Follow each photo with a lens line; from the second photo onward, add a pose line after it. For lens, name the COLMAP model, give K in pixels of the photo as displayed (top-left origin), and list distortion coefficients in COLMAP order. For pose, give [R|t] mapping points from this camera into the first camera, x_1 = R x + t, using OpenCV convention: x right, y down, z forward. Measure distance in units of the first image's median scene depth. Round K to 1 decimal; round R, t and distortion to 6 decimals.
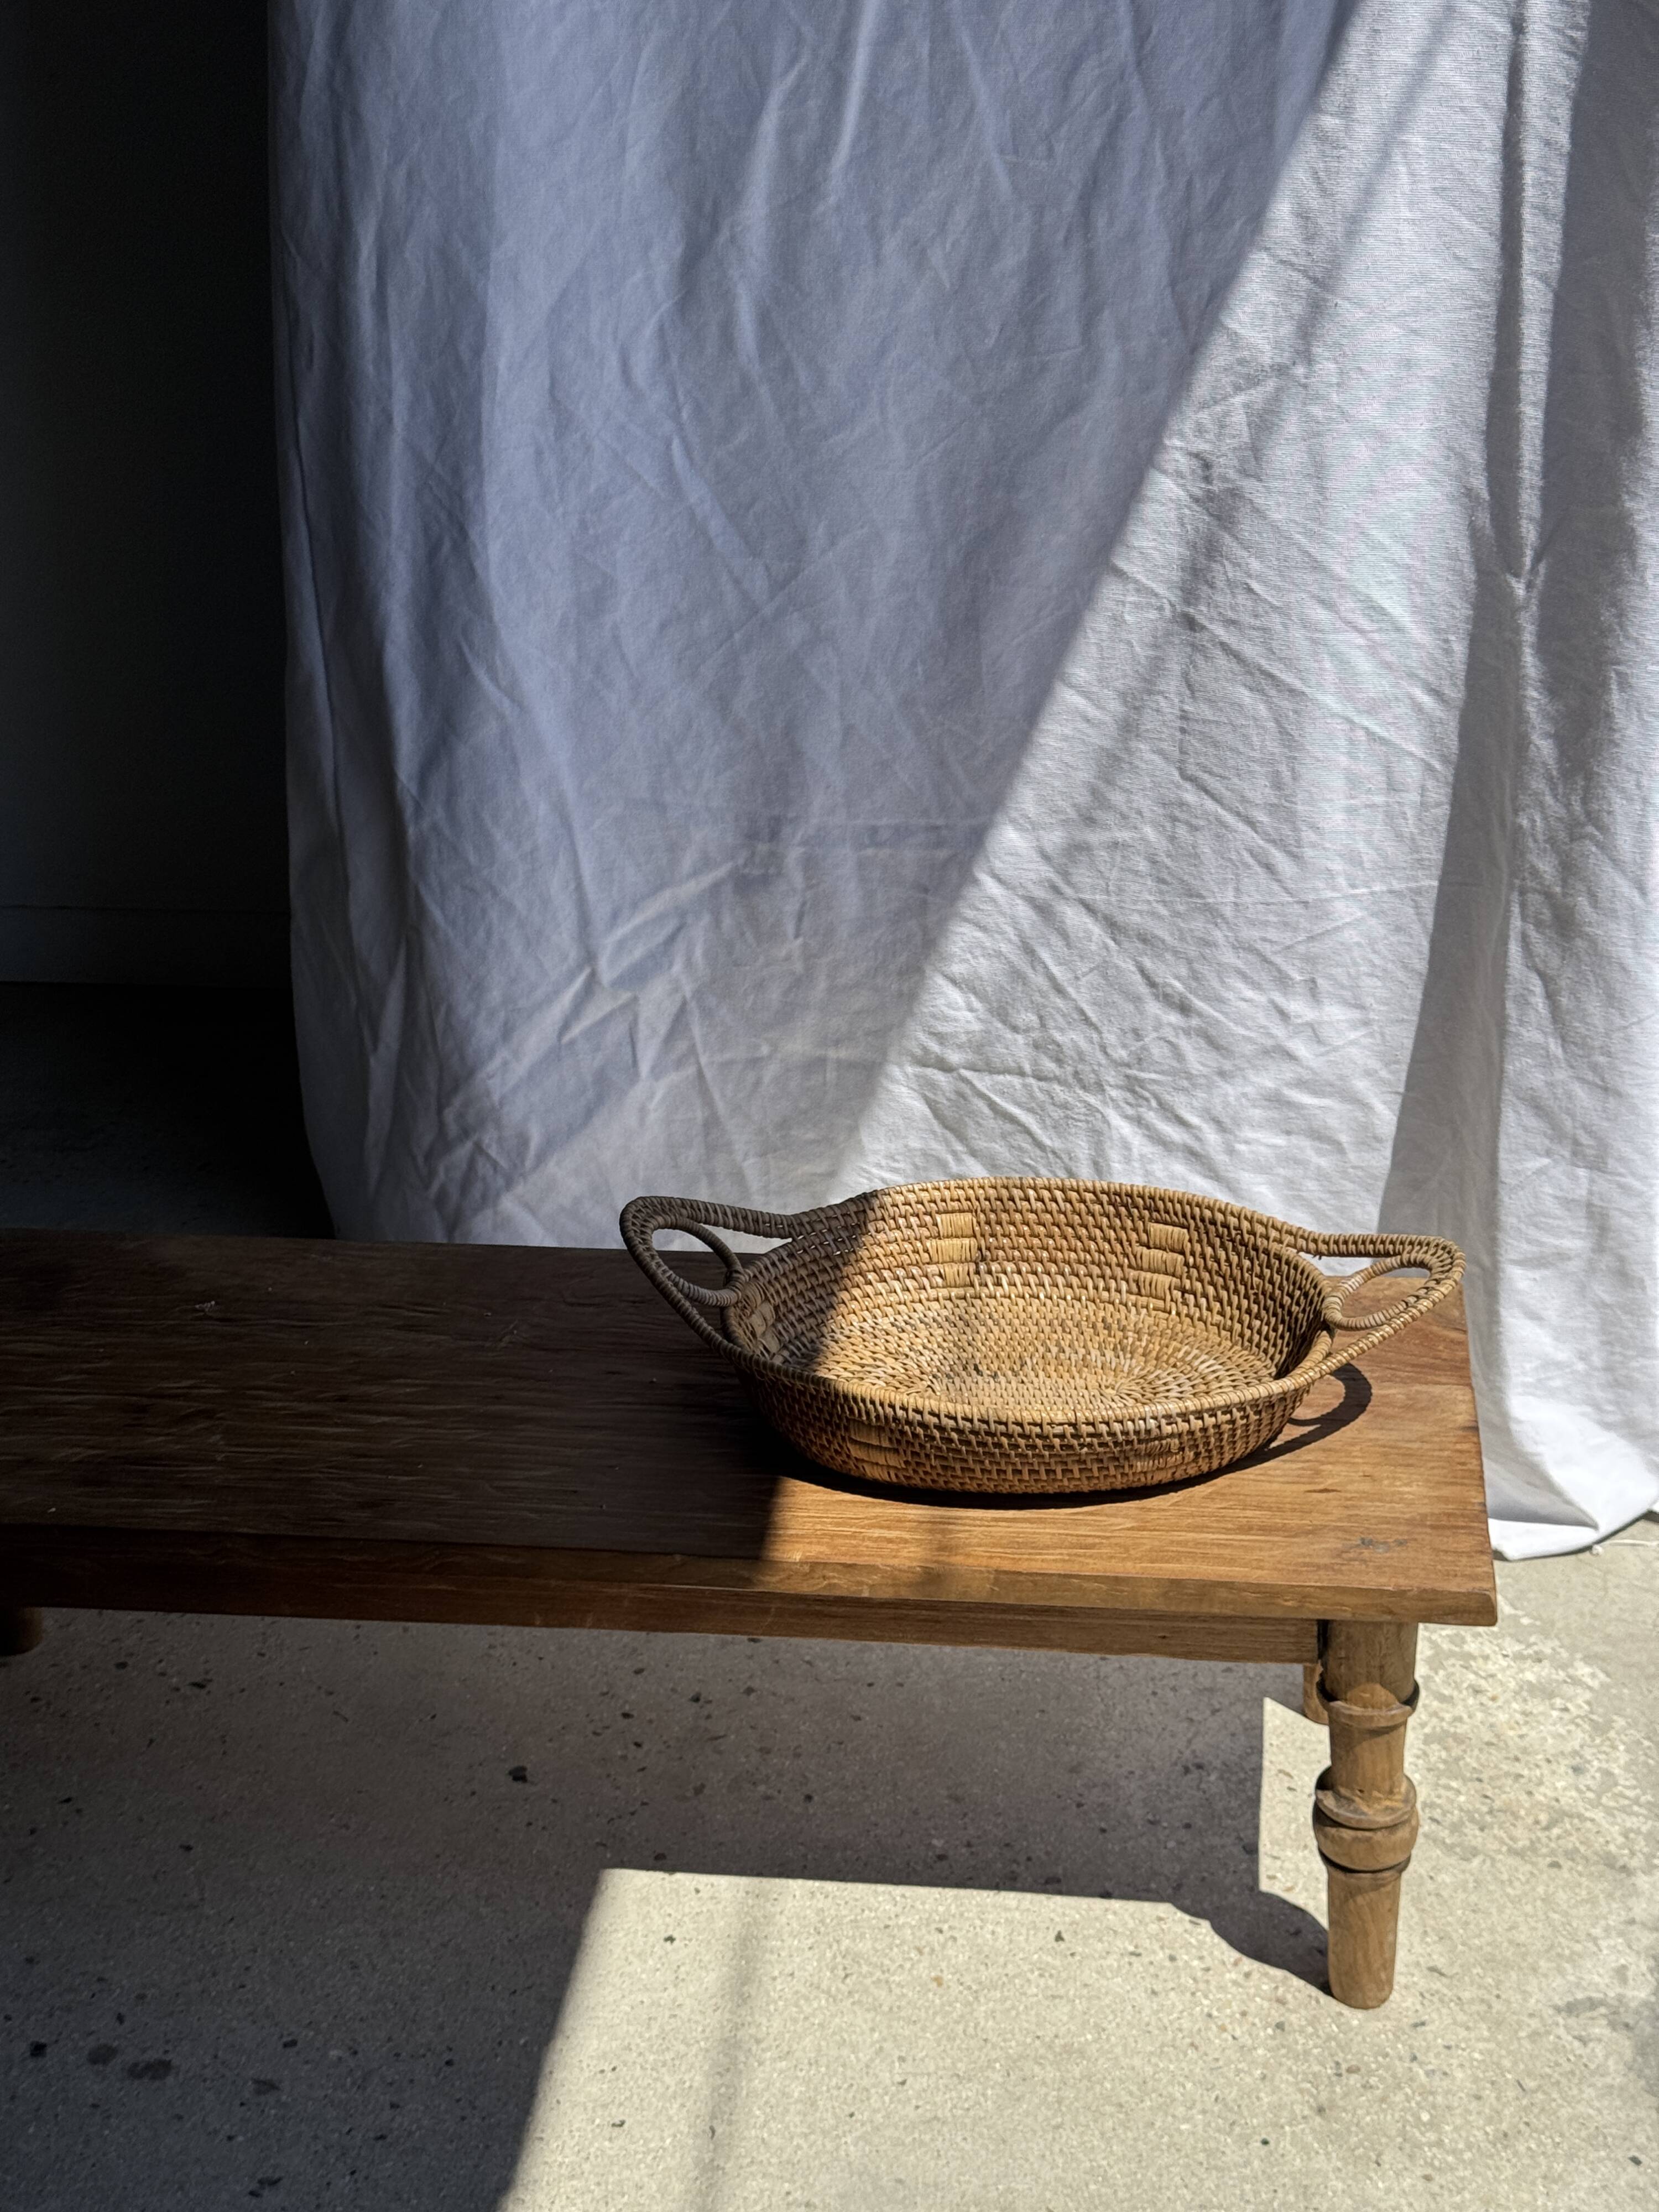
lens RADIAL K [[3135.0, 0, 804.6], [0, 3135.0, 1061.0], [0, 0, 1]] dist [0.119821, 0.000000]
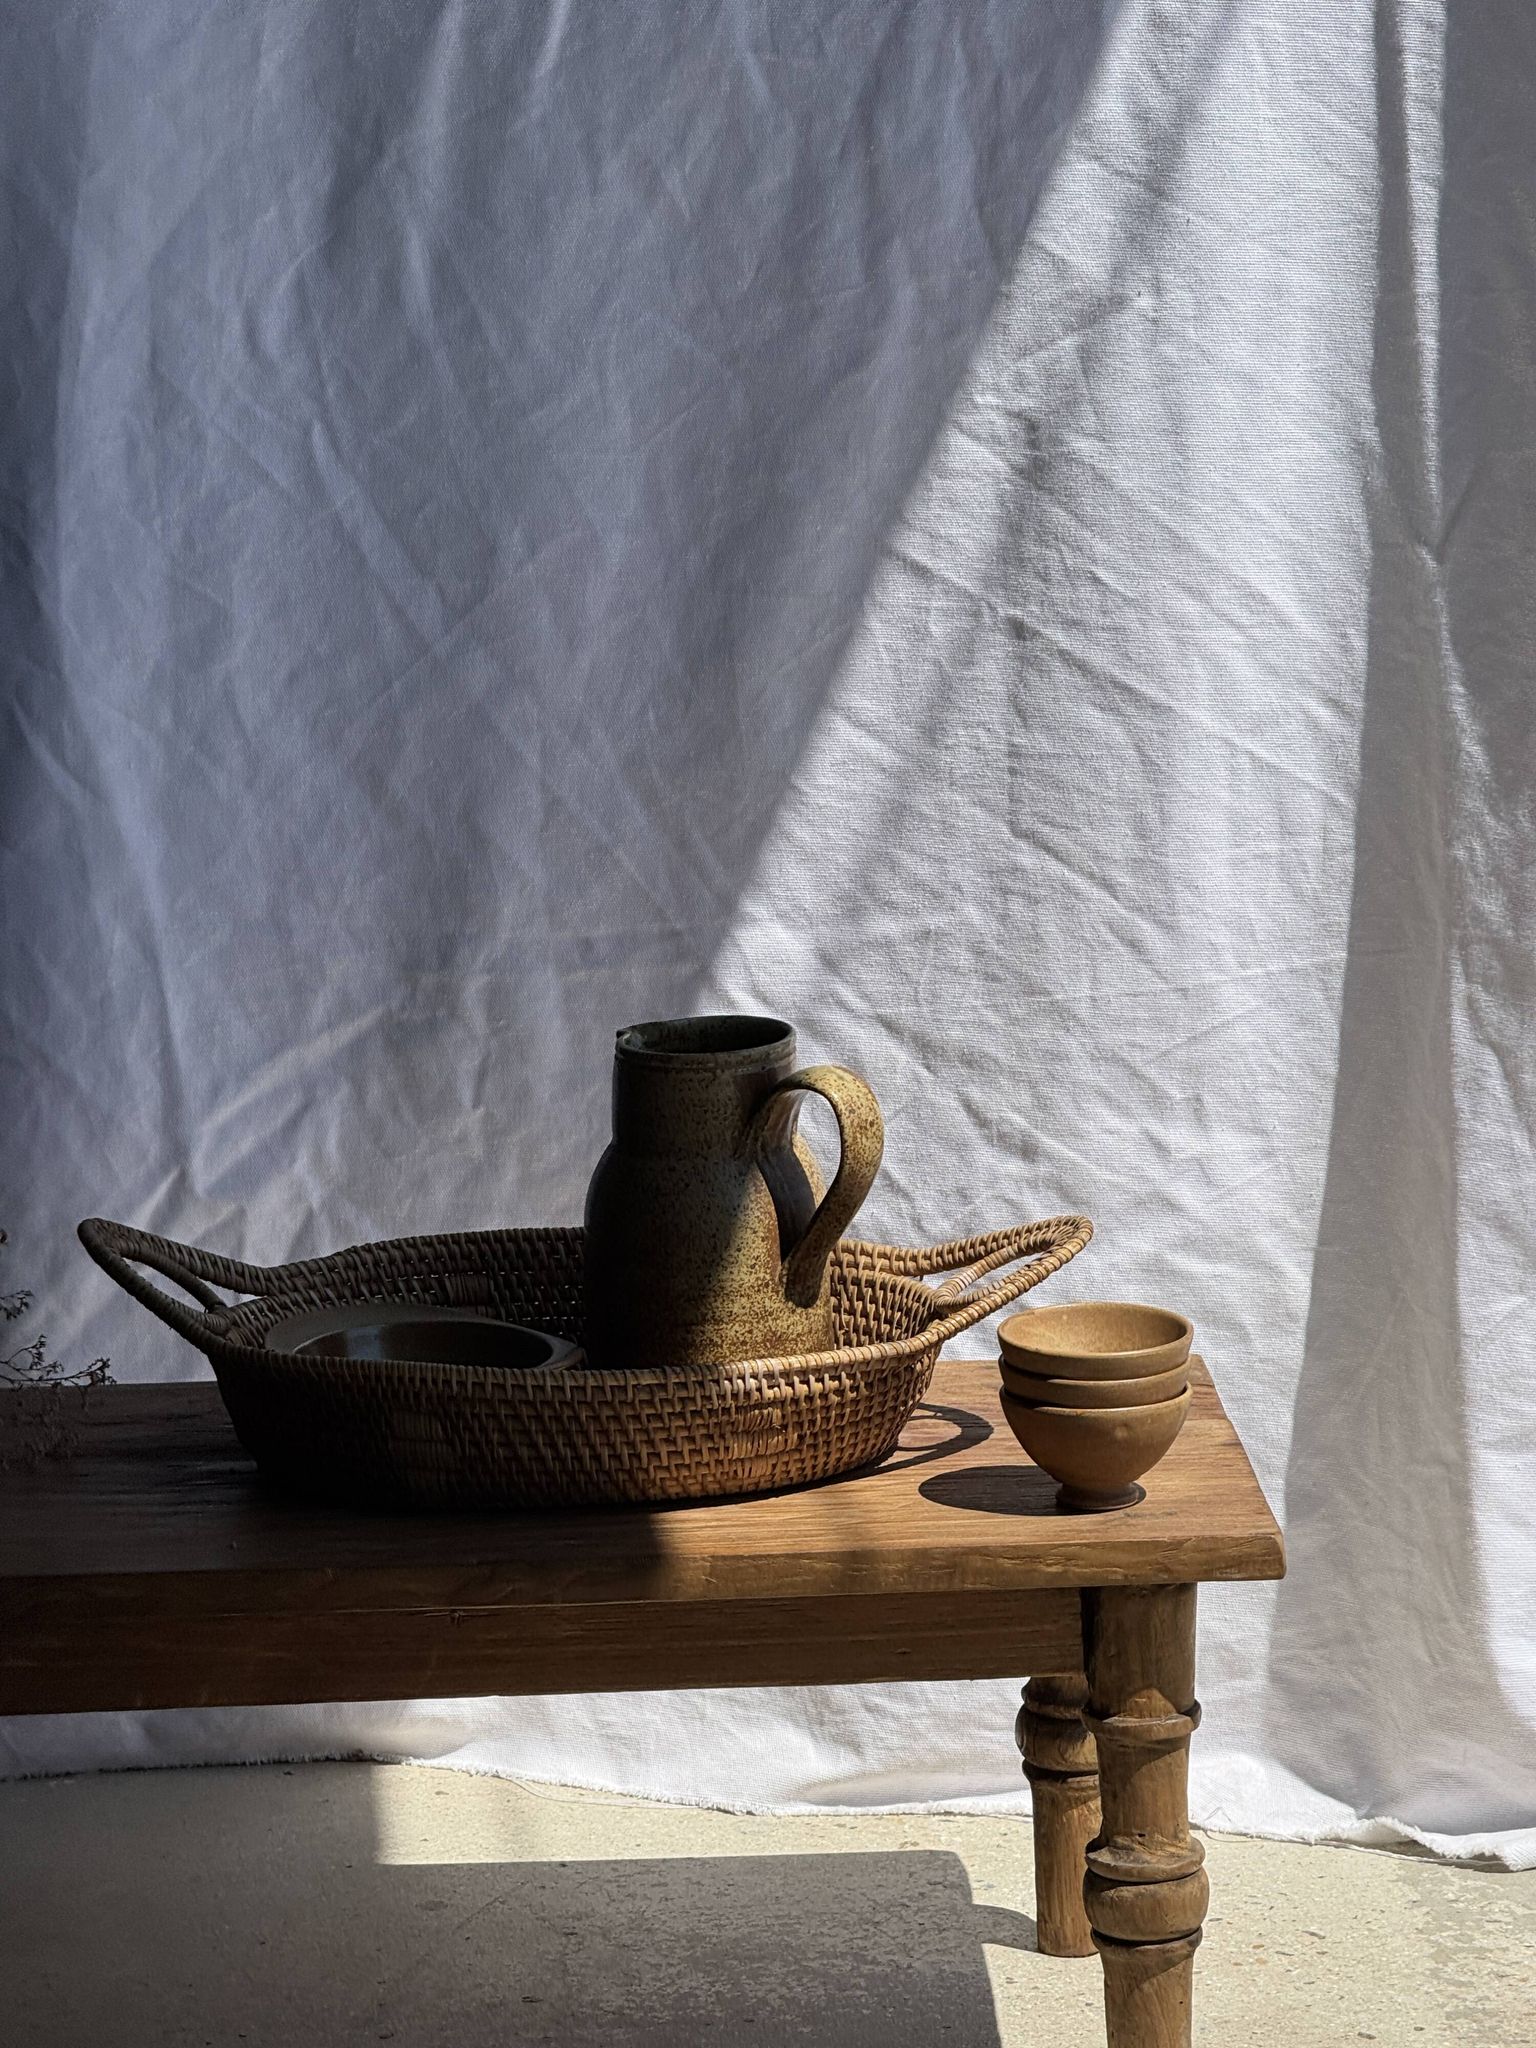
lens RADIAL K [[7399.1, 0, 766.4], [0, 7399.1, 843.9], [0, 0, 1]] dist [0.199917, 0.000000]
pose [[0.978866, -0.018890, 0.203627, -0.310212], [0.067314, 0.969998, -0.233608, 0.333694], [-0.193105, 0.242378, 0.950770, -0.708532]]
